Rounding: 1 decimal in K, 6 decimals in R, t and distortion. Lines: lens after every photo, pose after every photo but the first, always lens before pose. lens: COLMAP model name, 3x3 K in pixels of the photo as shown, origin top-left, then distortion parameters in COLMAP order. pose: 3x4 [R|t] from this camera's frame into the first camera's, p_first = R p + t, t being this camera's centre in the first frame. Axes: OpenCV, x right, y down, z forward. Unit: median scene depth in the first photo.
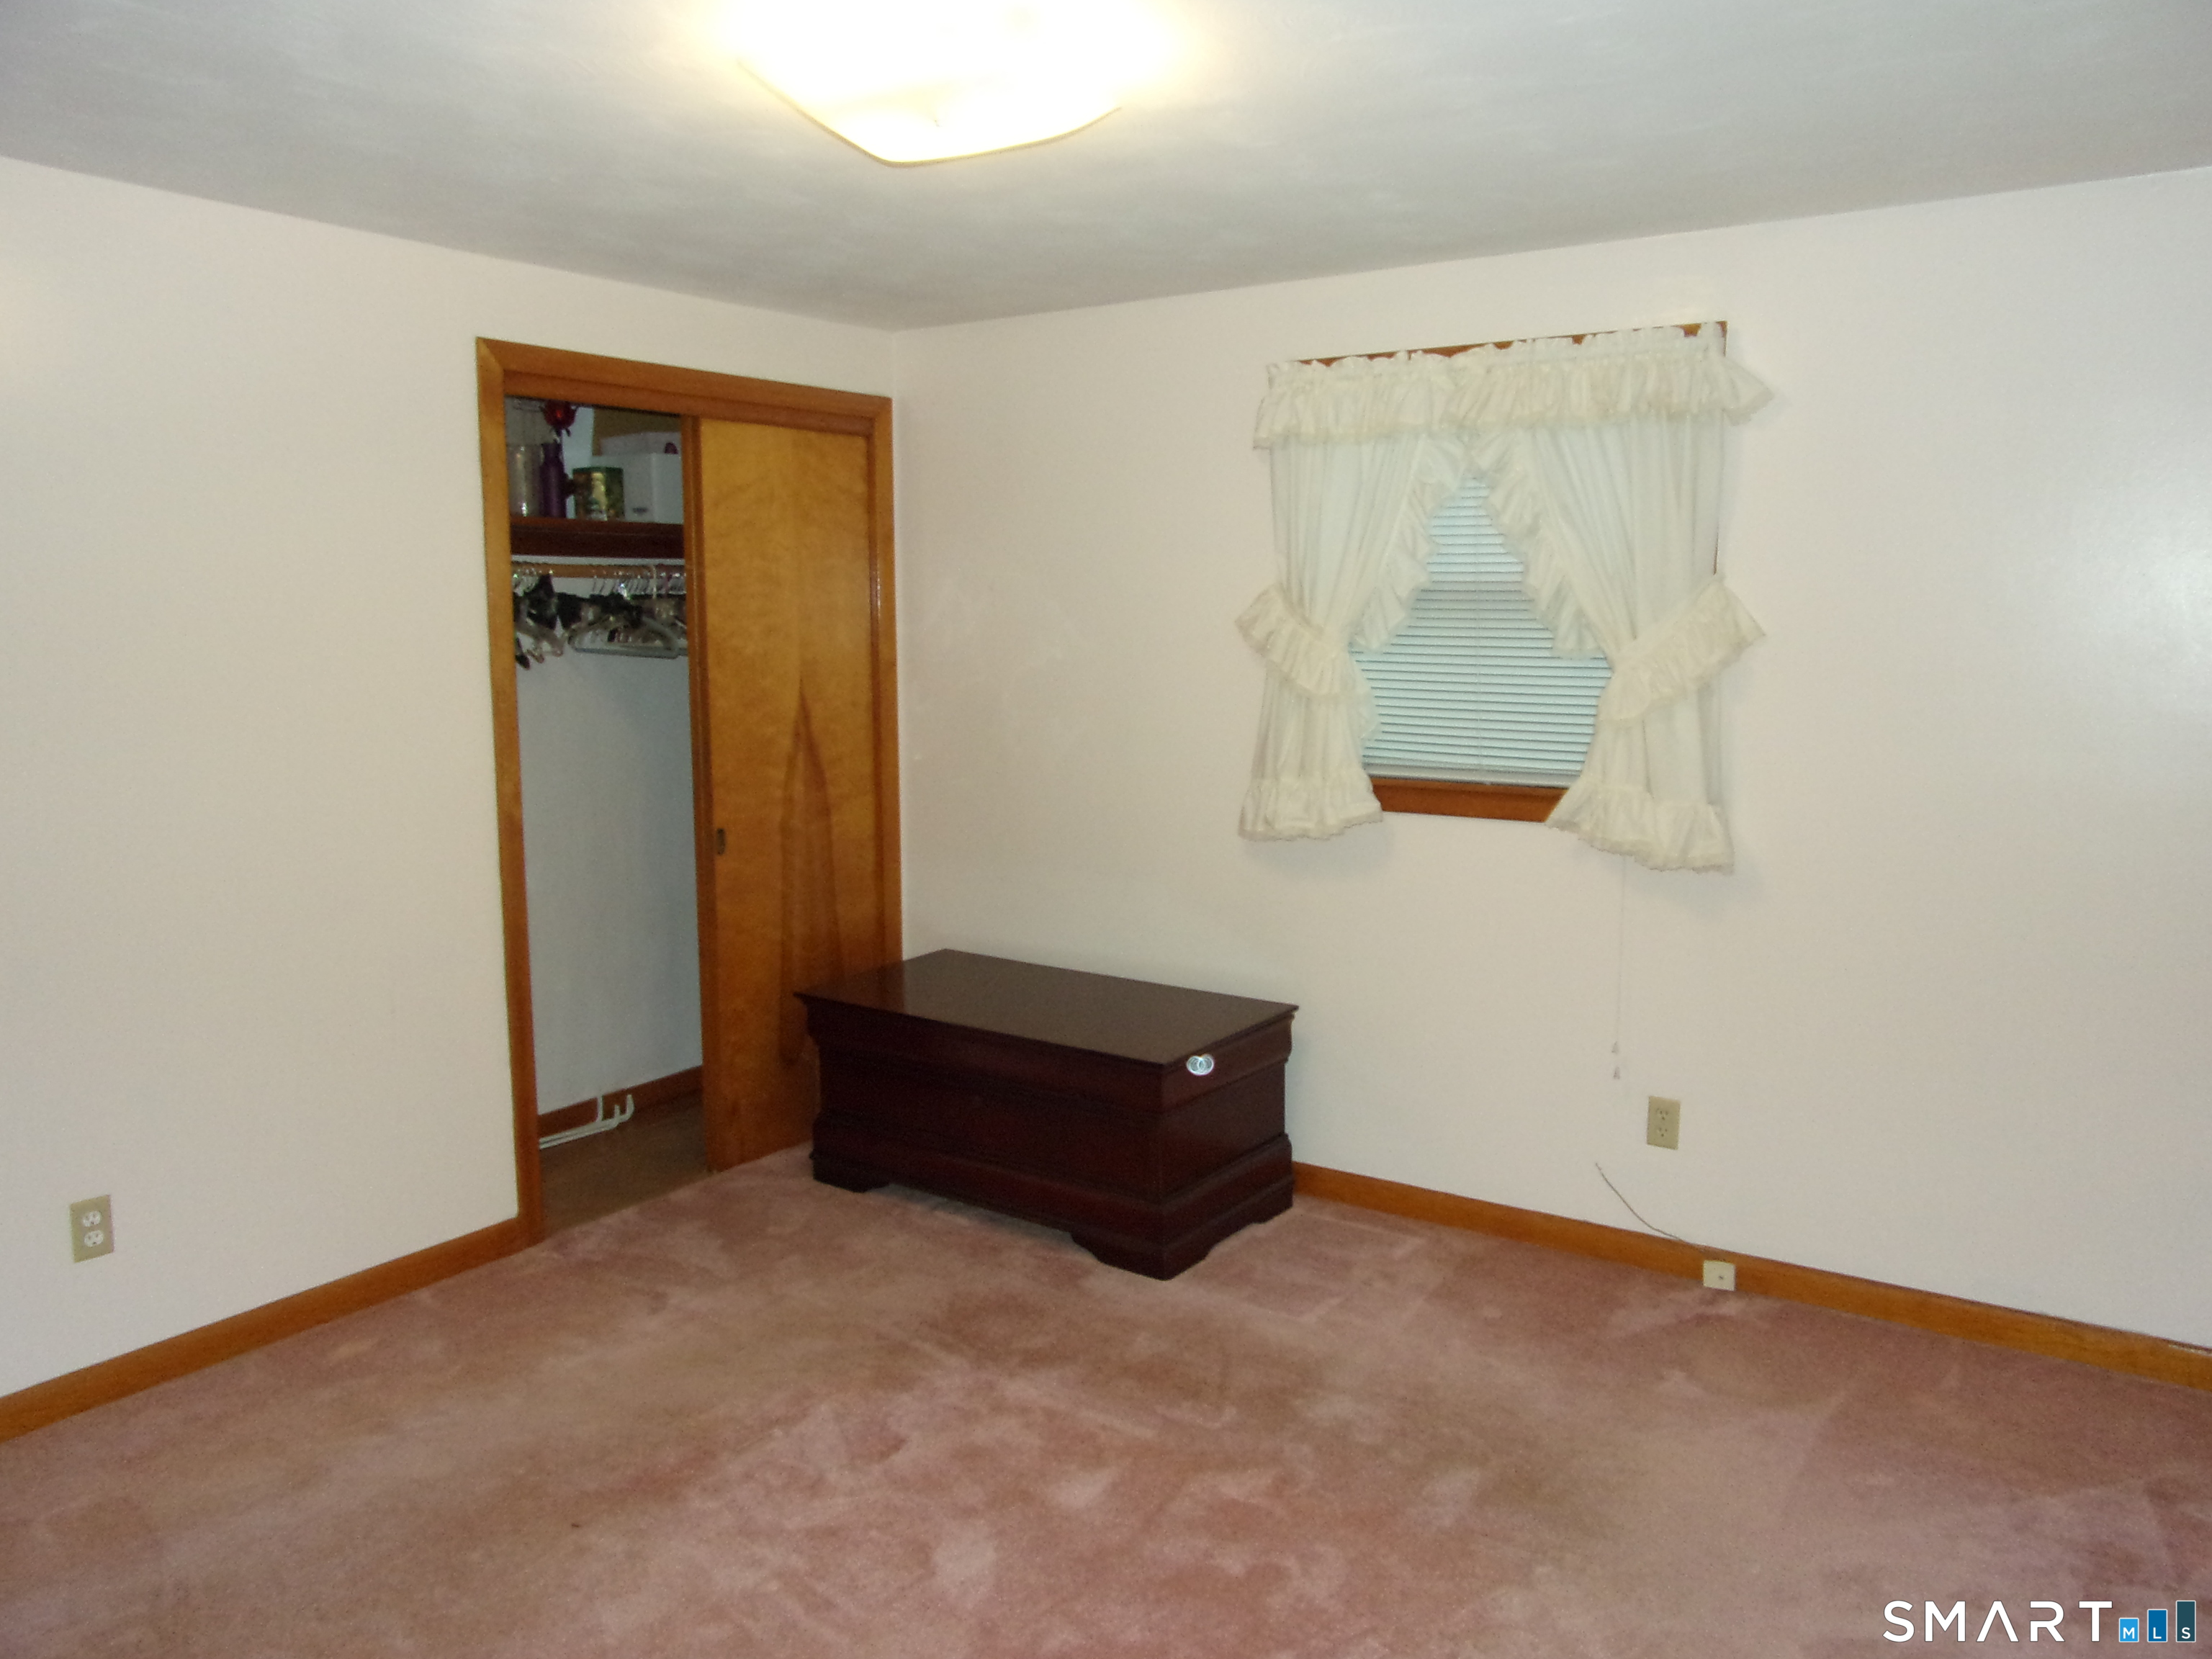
lens RADIAL K [[1641.2, 0, 1108.6], [0, 1641.2, 827.1], [0, 0, 1]] dist [-0.032787, 0.022664]
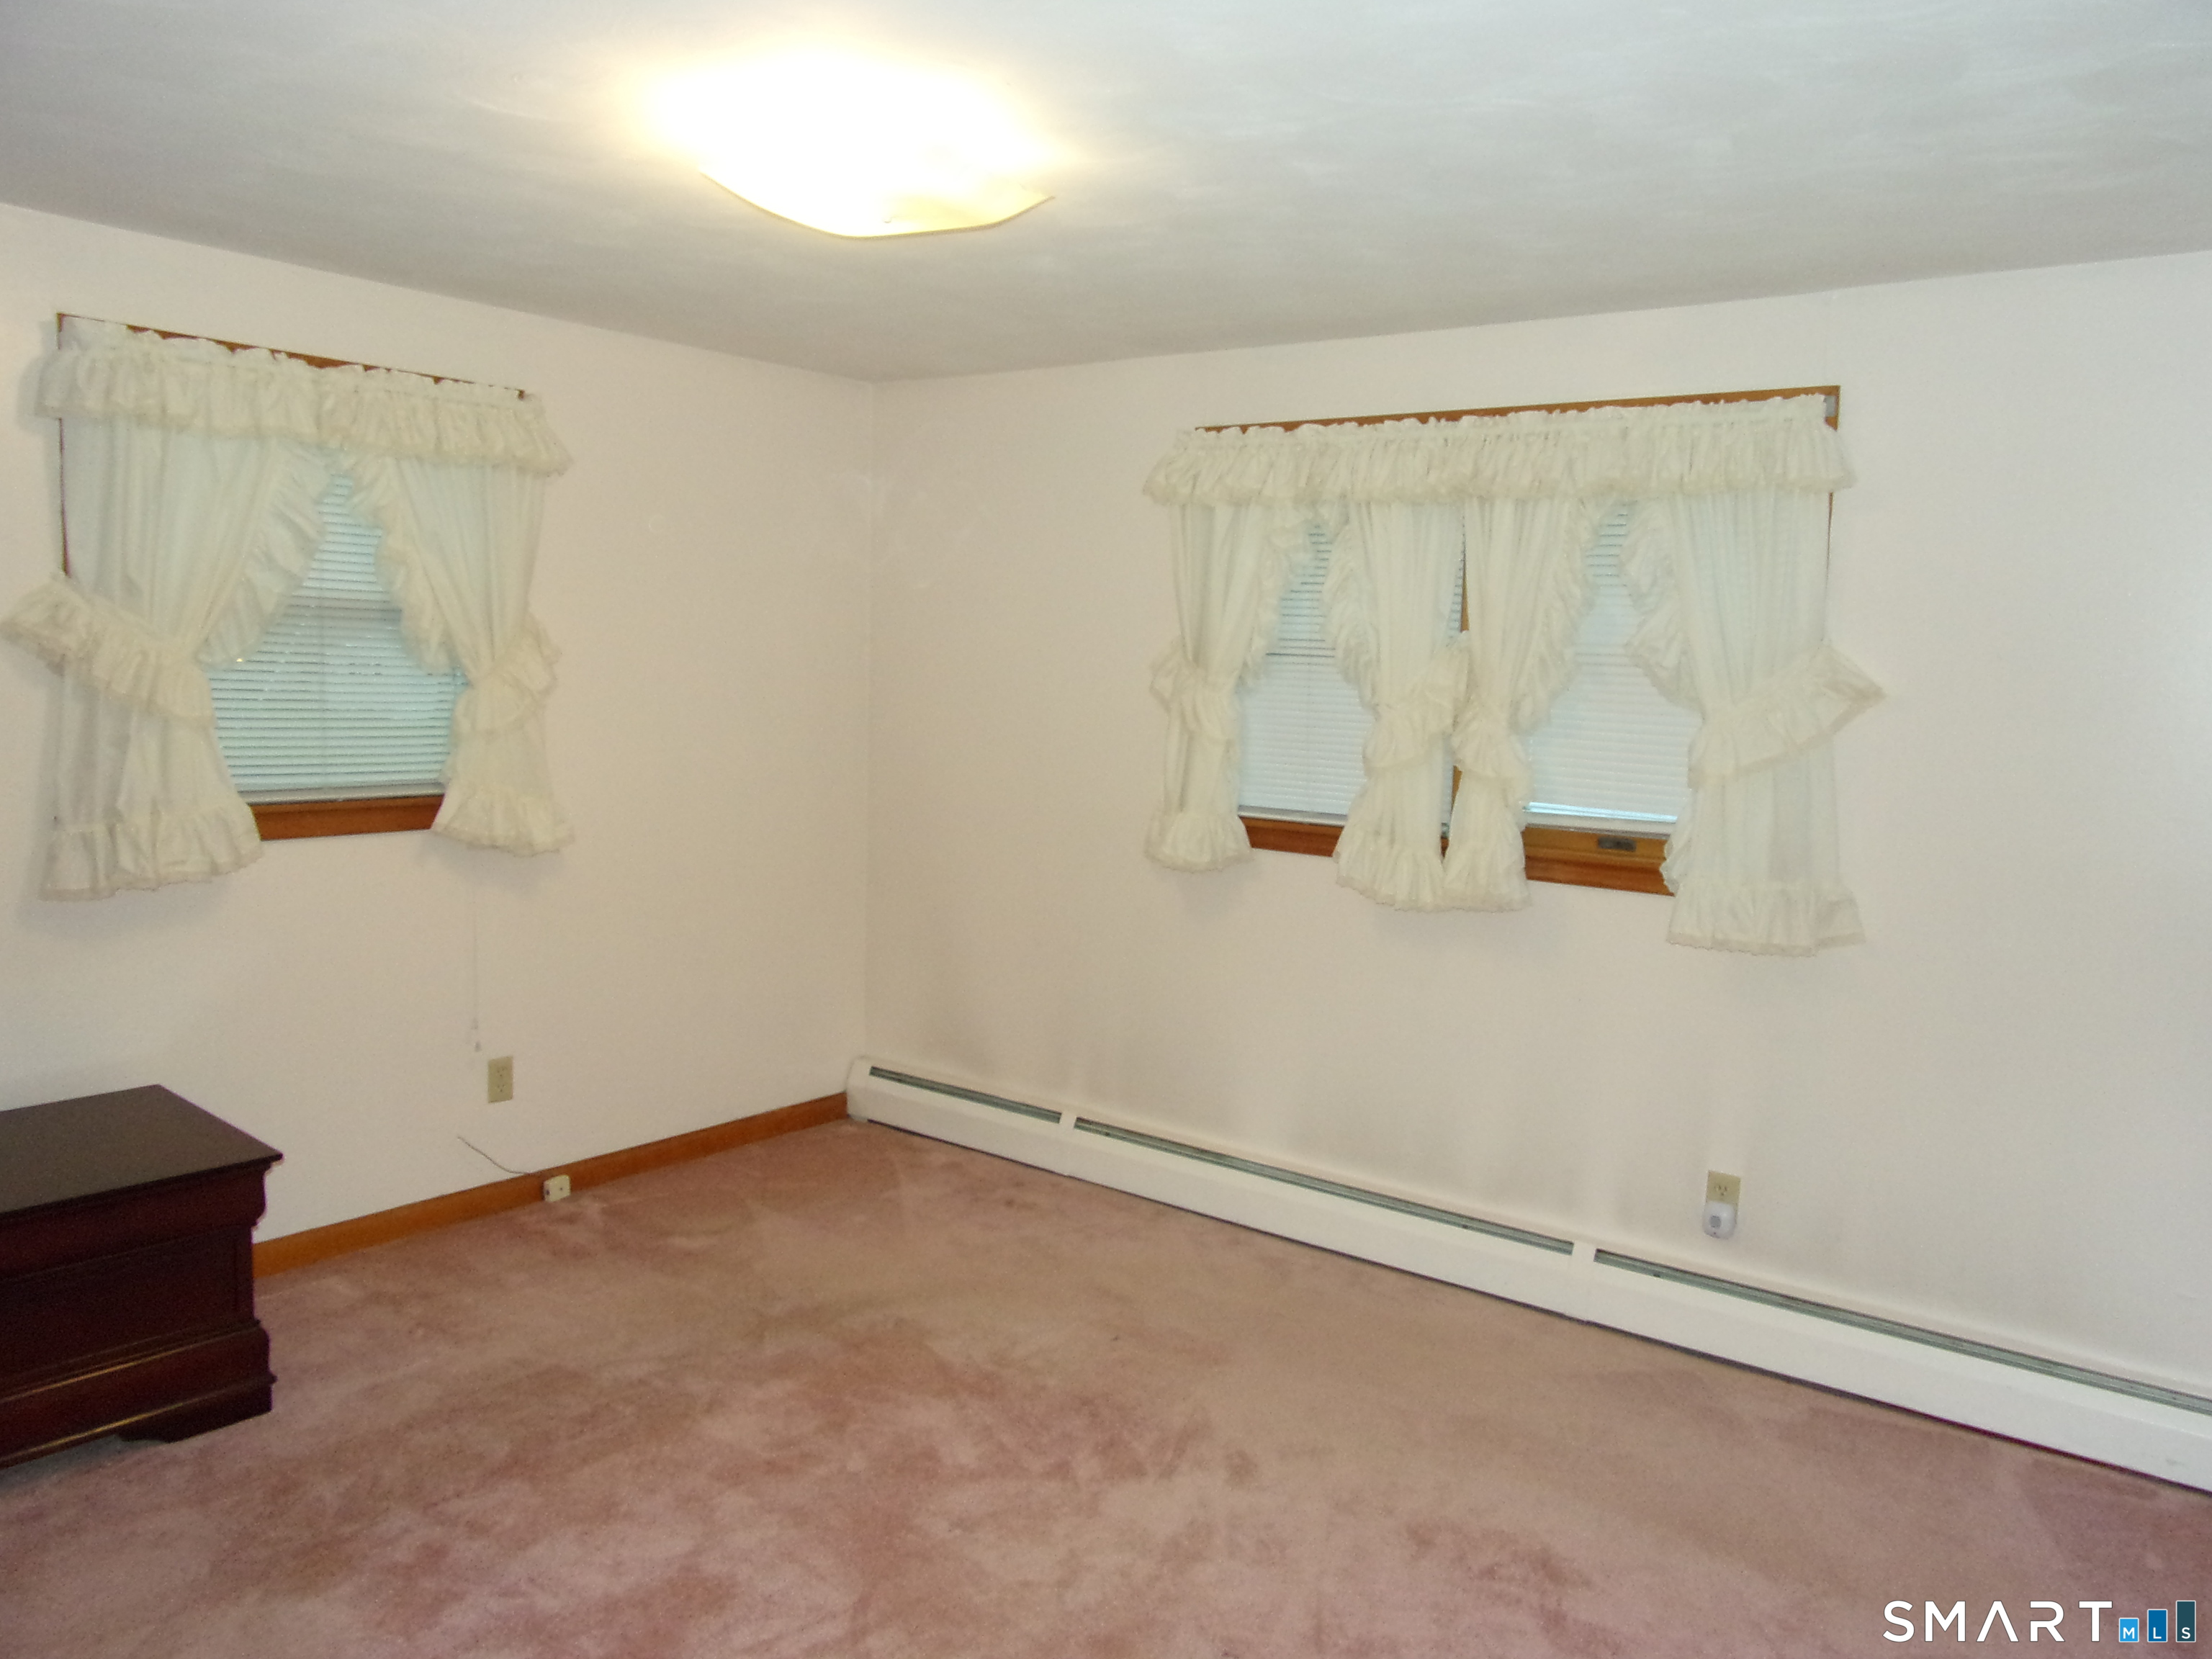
lens RADIAL K [[1641.2, 0, 1108.3], [0, 1641.2, 831.2], [0, 0, 1]] dist [-0.032787, 0.022664]
pose [[0.052223, -0.104002, 0.993205, -0.760390], [0.090708, 0.990945, 0.098996, -0.066512], [-0.994507, 0.084921, 0.061184, 0.494560]]
